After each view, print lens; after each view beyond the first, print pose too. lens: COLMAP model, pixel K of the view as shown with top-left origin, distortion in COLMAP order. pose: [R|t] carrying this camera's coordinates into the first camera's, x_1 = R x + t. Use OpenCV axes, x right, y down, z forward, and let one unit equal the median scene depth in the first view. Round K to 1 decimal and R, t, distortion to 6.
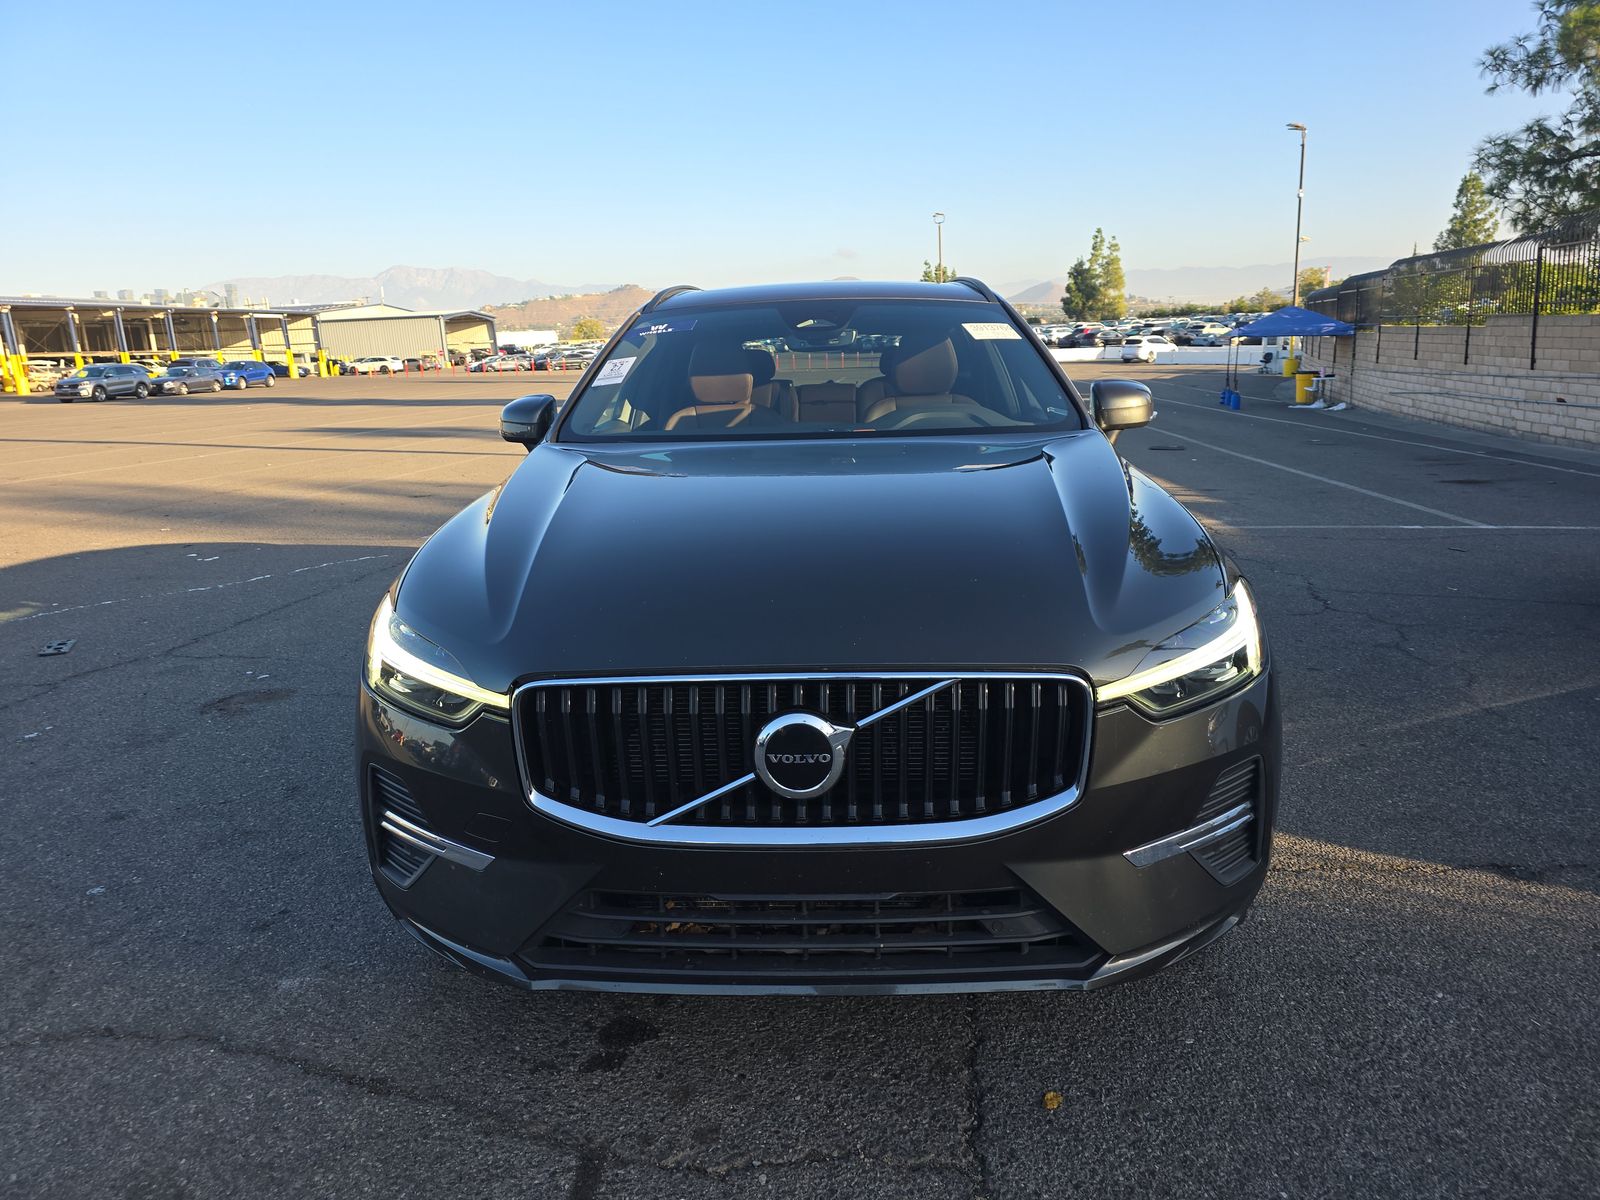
lens RADIAL K [[1082.1, 0, 800.0], [0, 1082.1, 600.0], [0, 0, 1]] dist [0.004789, -0.008942]
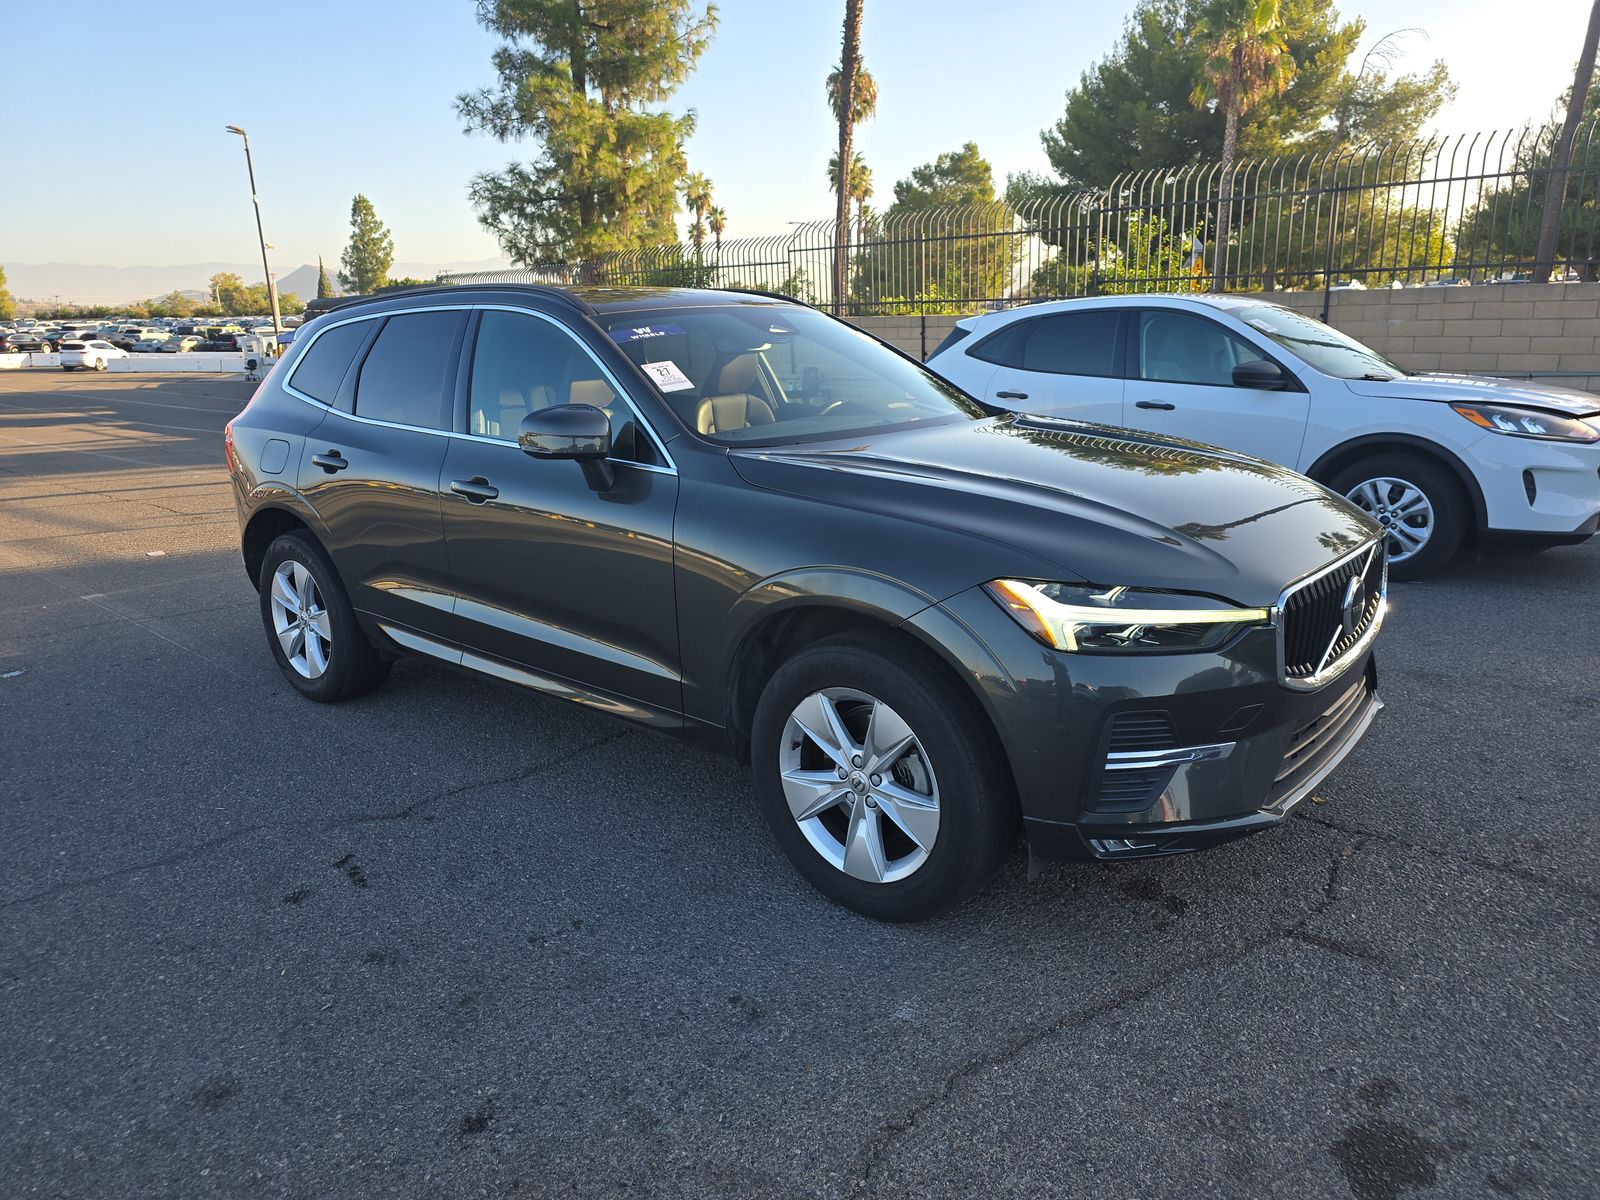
lens RADIAL K [[1082.1, 0, 800.0], [0, 1082.1, 600.0], [0, 0, 1]] dist [0.004789, -0.008942]
pose [[0.606425, -0.171555, 0.776413, -0.130549], [0.176398, 0.981142, 0.079015, -0.010099], [-0.775327, 0.089042, 0.625251, 0.048243]]
